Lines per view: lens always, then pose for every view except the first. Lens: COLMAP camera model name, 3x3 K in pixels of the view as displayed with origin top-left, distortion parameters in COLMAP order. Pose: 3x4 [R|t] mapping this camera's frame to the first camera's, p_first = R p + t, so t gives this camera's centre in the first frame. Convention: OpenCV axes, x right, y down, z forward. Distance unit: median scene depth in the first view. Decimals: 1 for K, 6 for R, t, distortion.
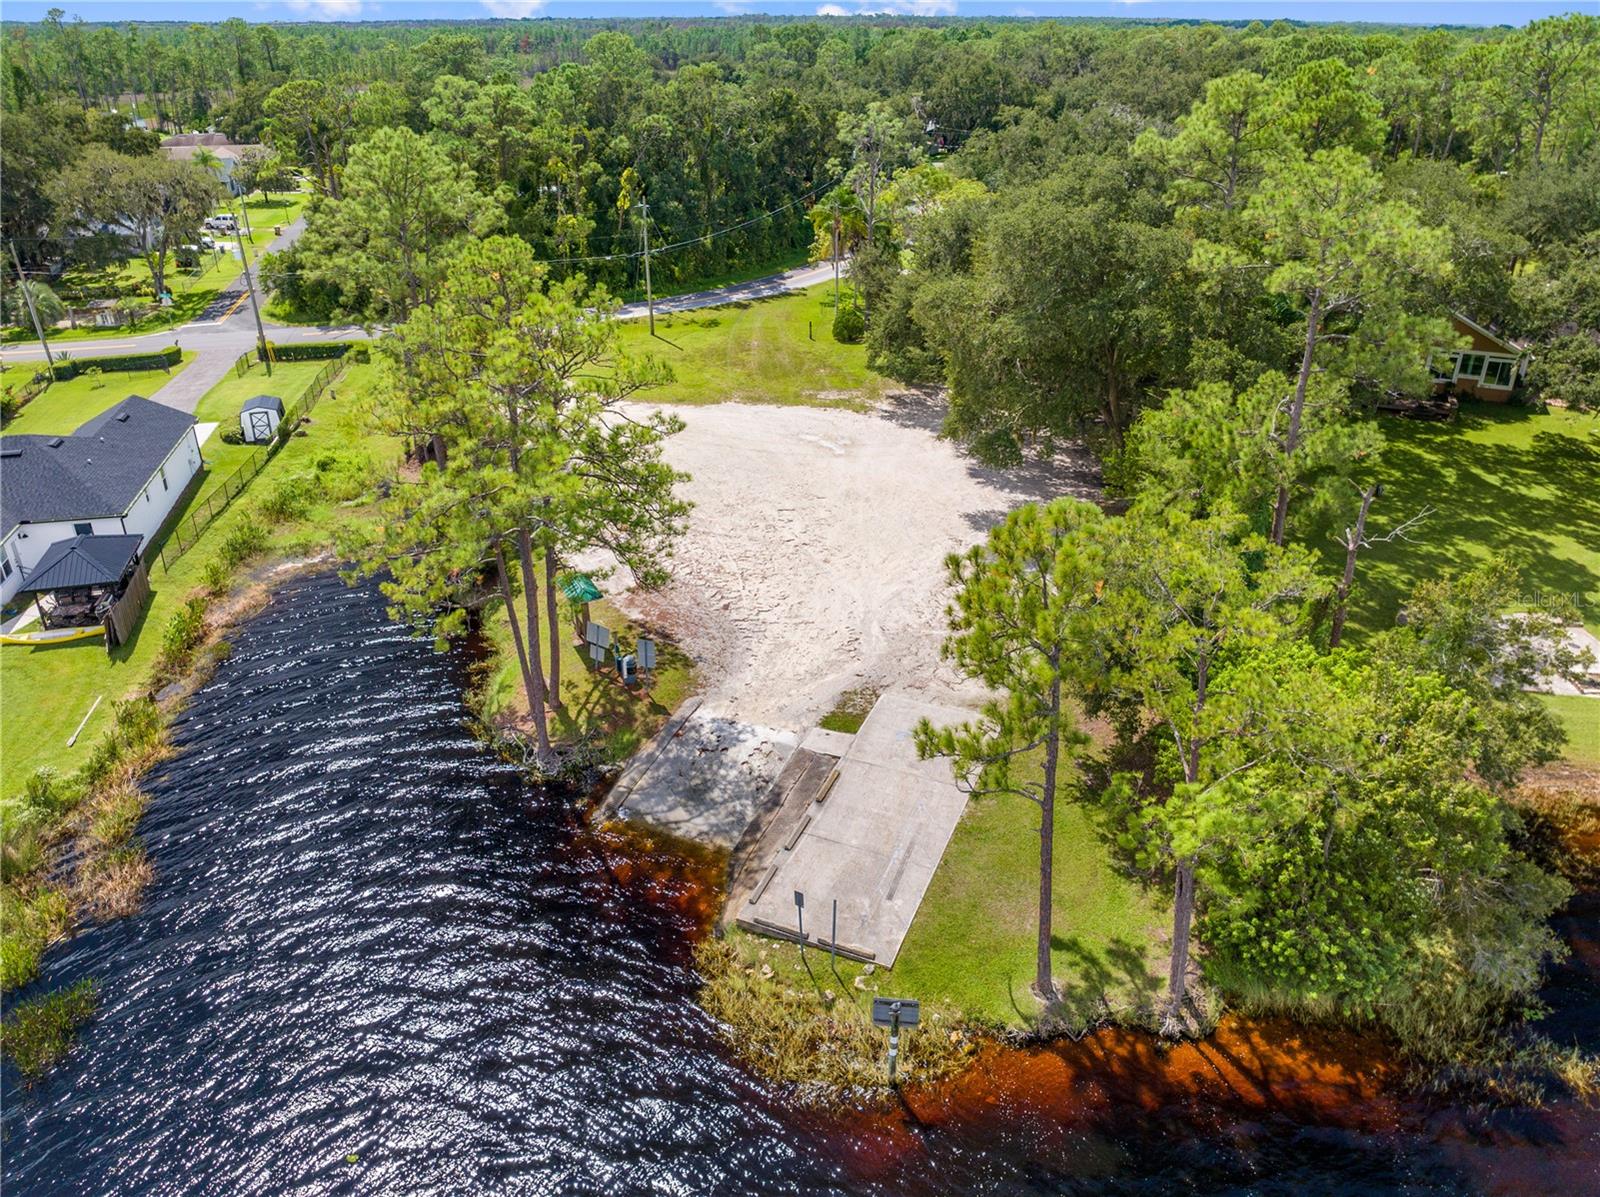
lens RADIAL K [[1131.5, 0, 804.3], [0, 1131.5, 592.3], [0, 0, 1]] dist [-0.036905, -0.000969]
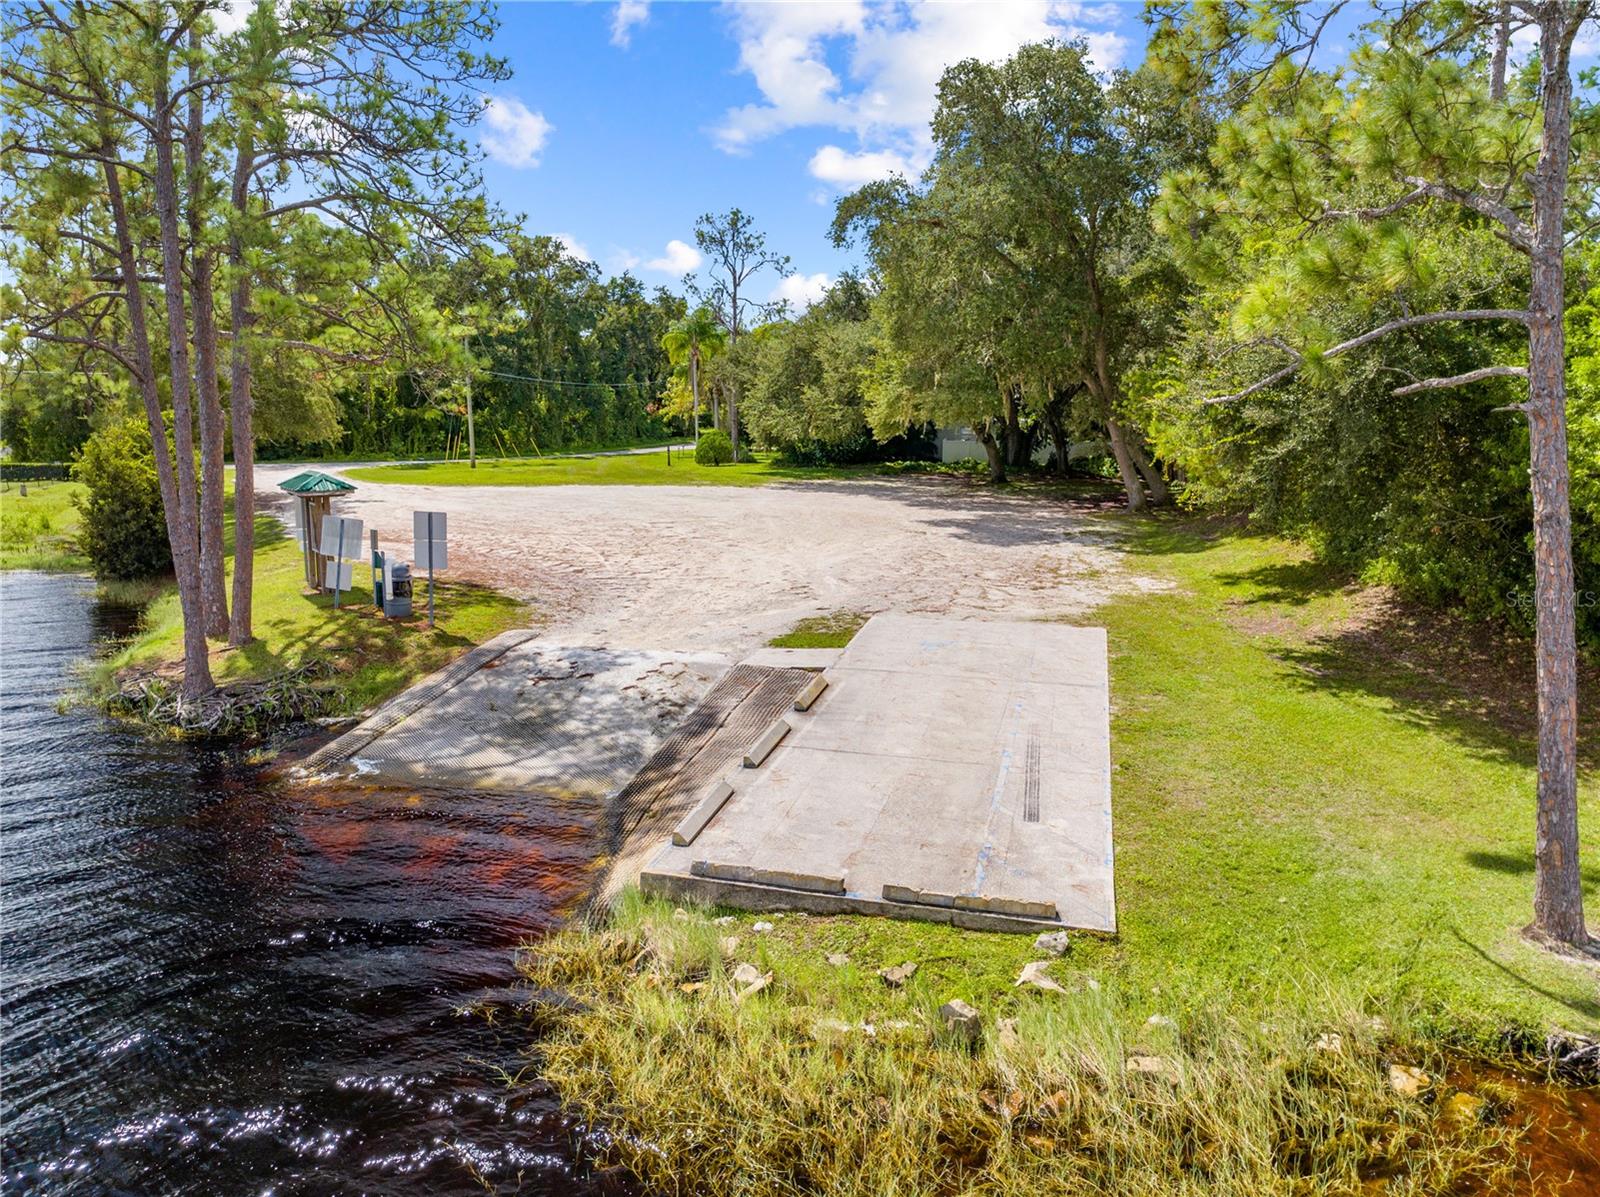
lens RADIAL K [[1131.5, 0, 802.5], [0, 1131.5, 602.6], [0, 0, 1]] dist [-0.036905, -0.000969]
pose [[0.988865, -0.042675, 0.142566, -0.049720], [0.081935, 0.955853, -0.282192, 0.270667], [-0.124230, 0.290731, 0.948706, 0.546208]]
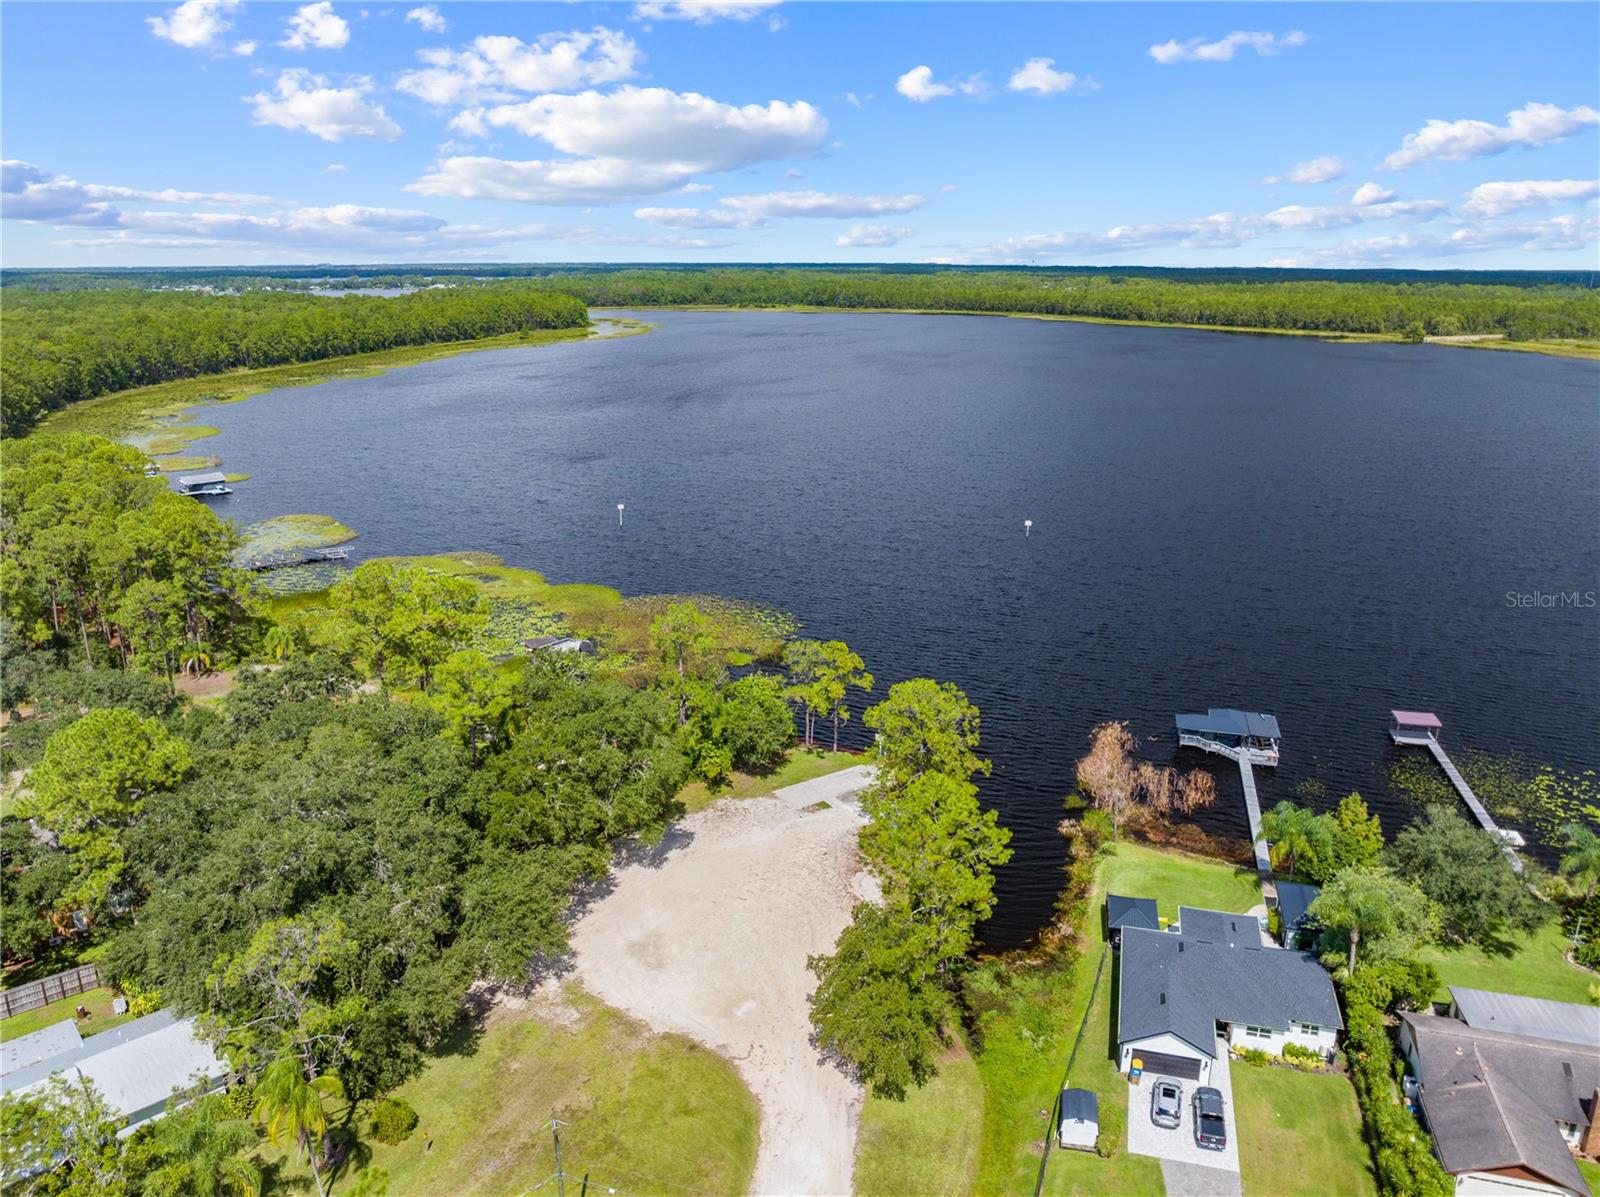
lens RADIAL K [[1131.5, 0, 793.9], [0, 1131.5, 594.9], [0, 0, 1]] dist [-0.036905, -0.000969]
pose [[-0.872457, -0.136541, 0.469229, -1.218851], [0.223790, 0.741952, 0.632001, -2.188659], [-0.434440, 0.656402, -0.616764, 2.601700]]
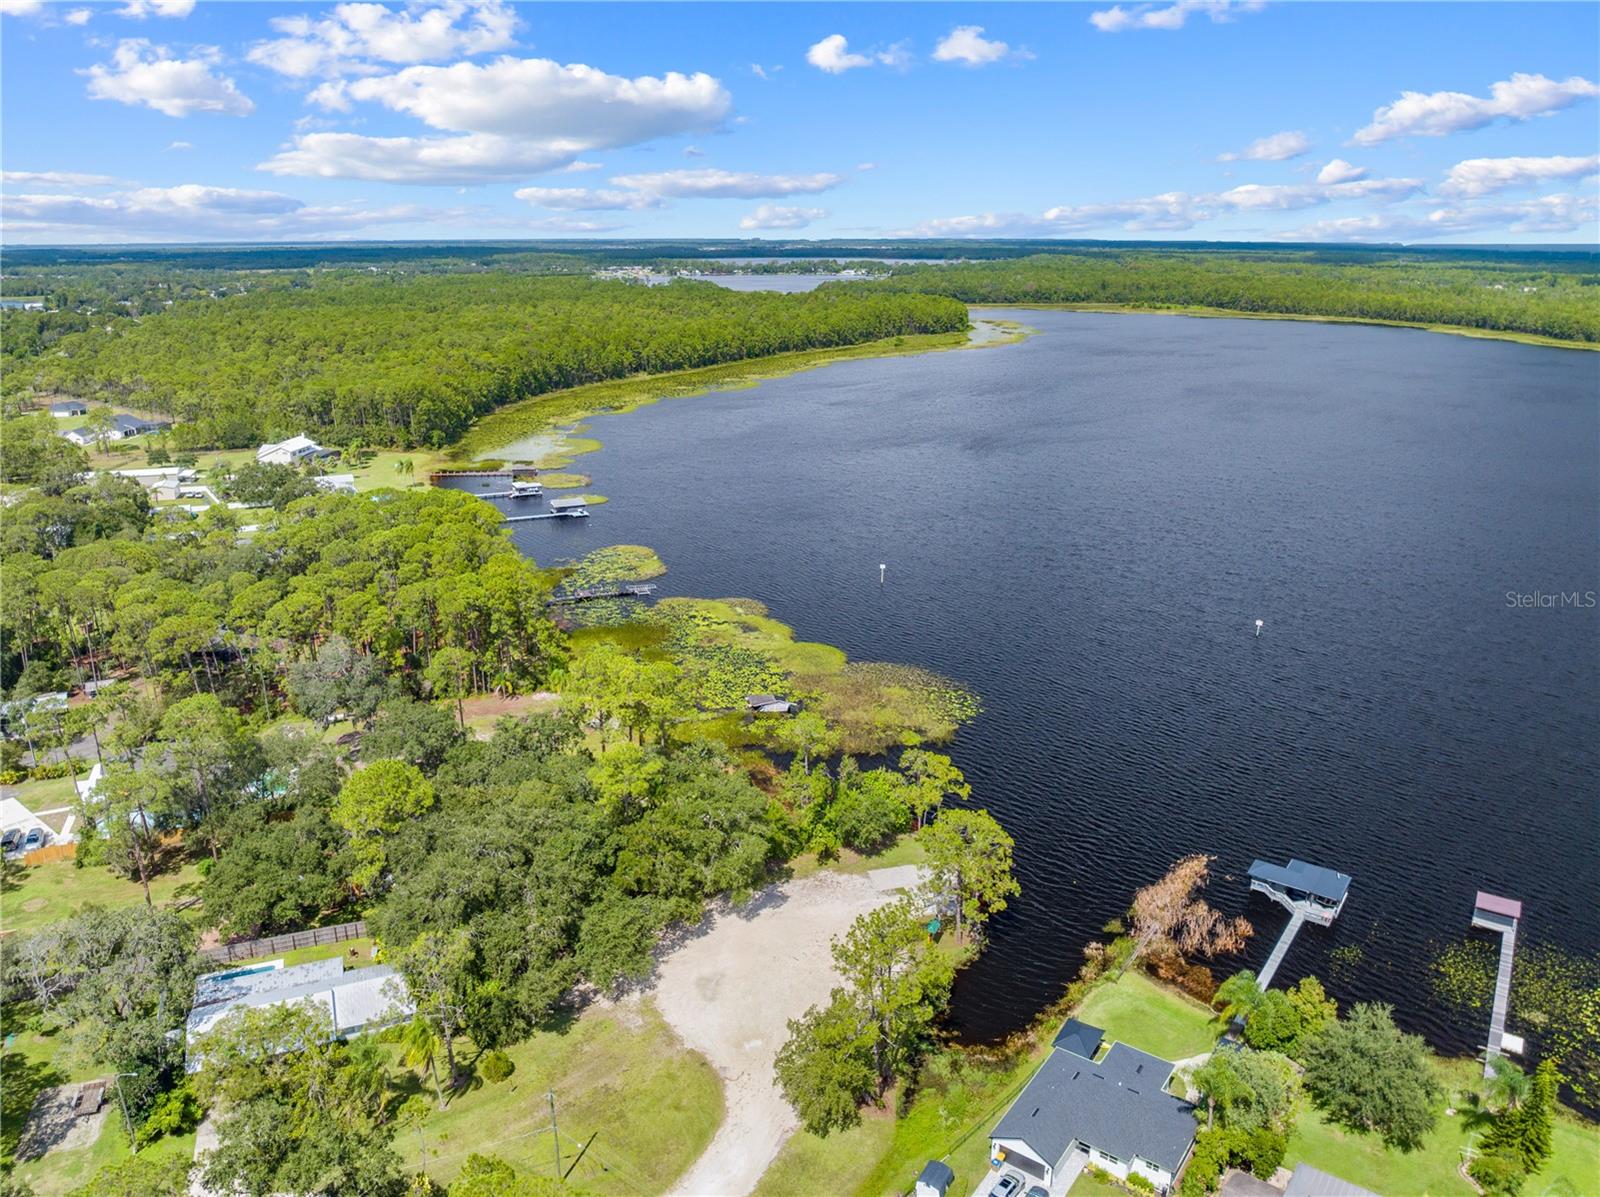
lens RADIAL K [[1131.5, 0, 801.4], [0, 1131.5, 599.7], [0, 0, 1]] dist [-0.036905, -0.000969]
pose [[-0.656729, -0.226720, 0.719239, -2.183029], [0.343991, 0.758676, 0.553246, -2.745441], [-0.671102, 0.610745, -0.420254, 2.278707]]
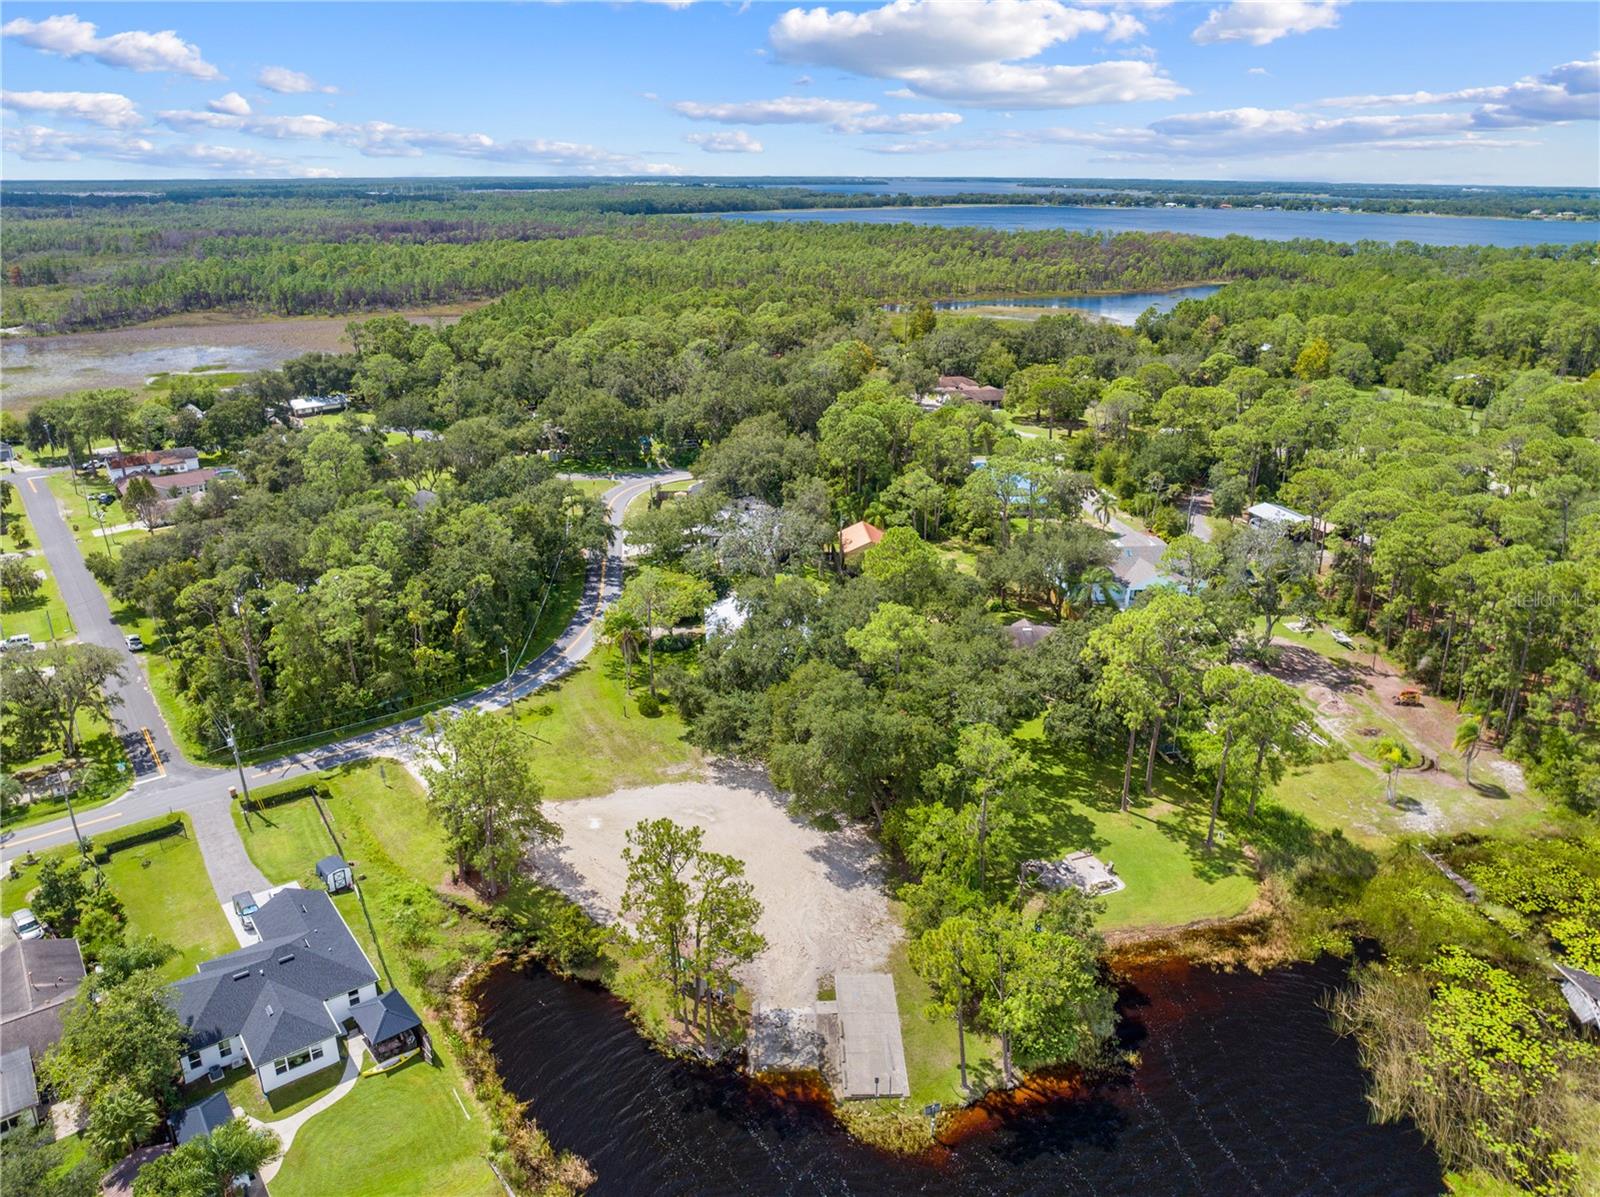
lens RADIAL K [[1131.5, 0, 797.6], [0, 1131.5, 602.3], [0, 0, 1]] dist [-0.036905, -0.000969]
pose [[0.909365, -0.143685, 0.390397, -0.827988], [0.182576, 0.981094, -0.064190, -0.547389], [-0.373793, 0.129649, 0.918406, -1.175047]]
